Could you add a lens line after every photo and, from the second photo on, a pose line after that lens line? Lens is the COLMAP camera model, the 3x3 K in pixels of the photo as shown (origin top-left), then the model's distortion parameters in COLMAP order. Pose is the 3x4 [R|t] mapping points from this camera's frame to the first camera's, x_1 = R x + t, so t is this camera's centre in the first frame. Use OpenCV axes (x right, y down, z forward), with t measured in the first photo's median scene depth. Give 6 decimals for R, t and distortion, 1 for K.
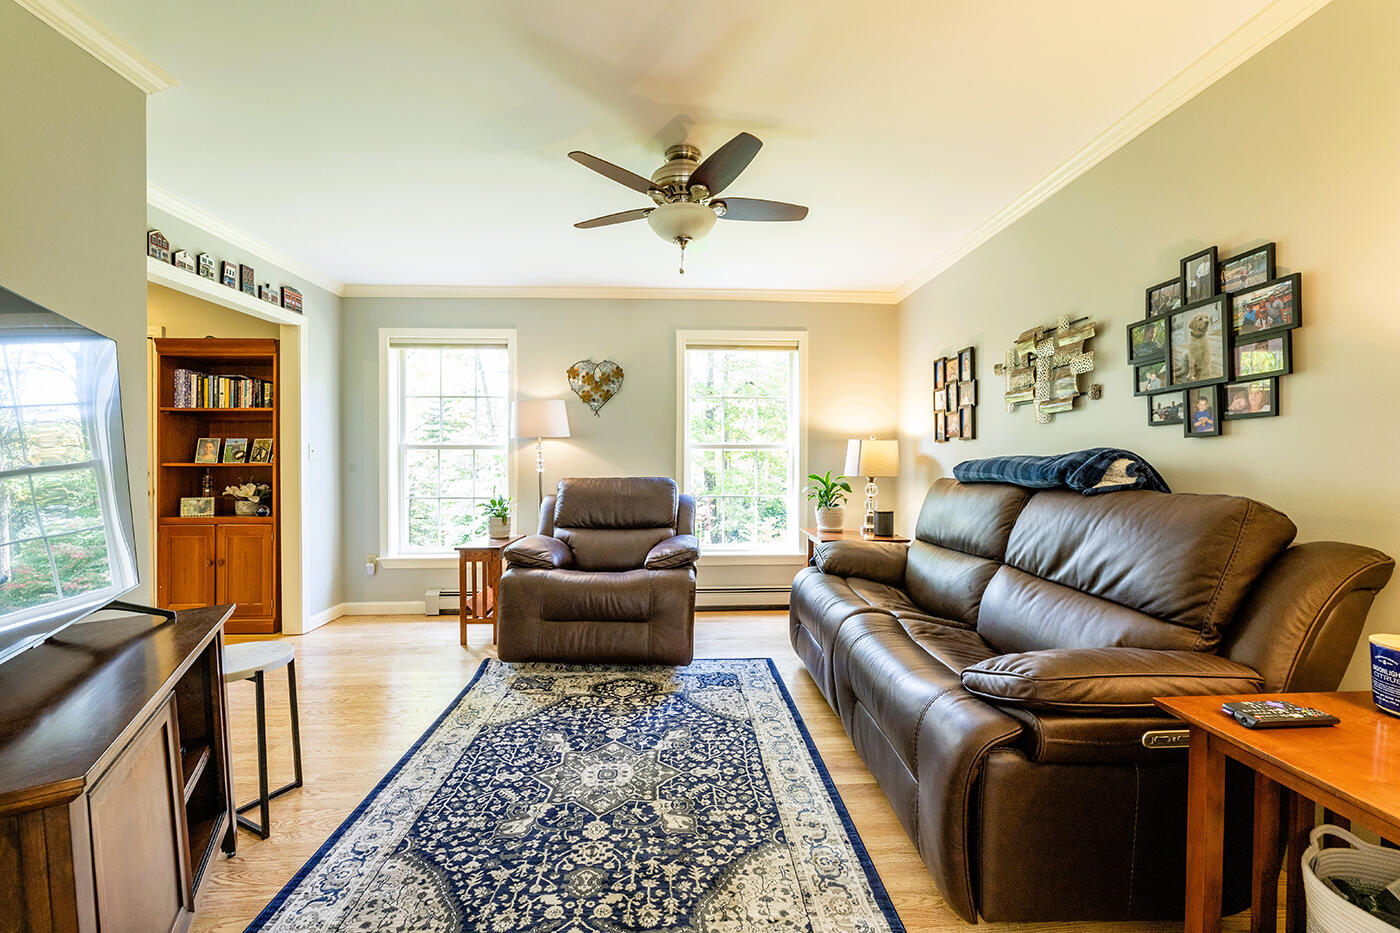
lens RADIAL K [[582.3, 0, 698.5], [0, 582.3, 463.7], [0, 0, 1]] dist [-0.000530, -0.000731]
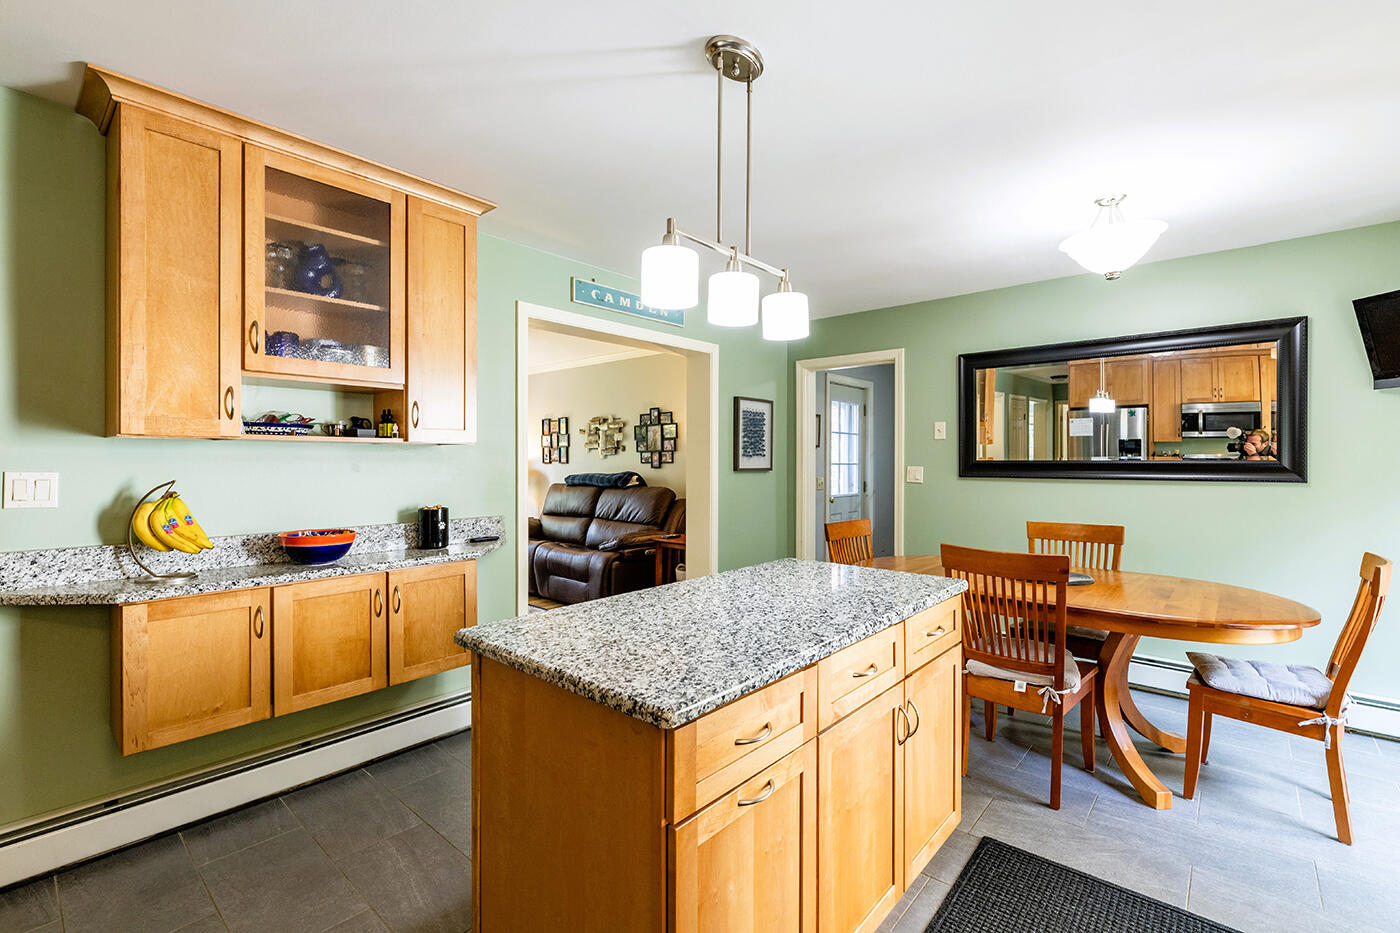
lens RADIAL K [[619.8, 0, 700.0], [0, 619.8, 466.5], [0, 0, 1]] dist [0.000009, -0.000041]
pose [[0.694711, -0.003957, 0.719278, -1.162778], [0.003317, 0.999992, 0.002297, -0.054998], [-0.719281, 0.000790, 0.694719, -1.264879]]
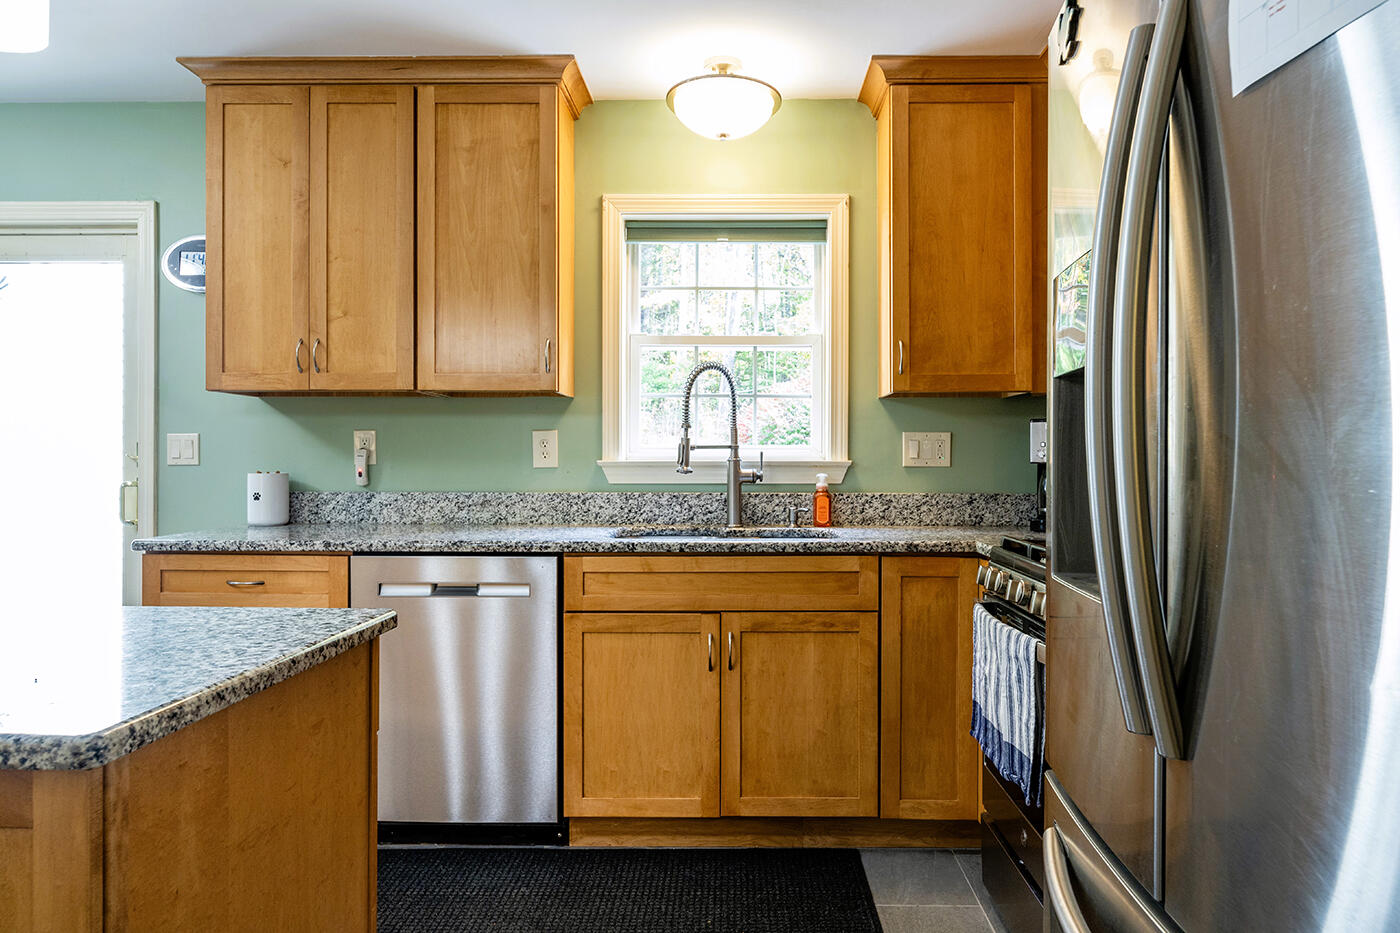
lens RADIAL K [[926.5, 0, 742.3], [0, 926.5, 455.9], [0, 0, 1]] dist [-0.004124, -0.002044]
pose [[-0.998318, 0.000875, 0.057971, -1.154406], [0.001166, 0.999987, 0.004978, 0.008349], [-0.057966, 0.005037, -0.998306, -0.221657]]
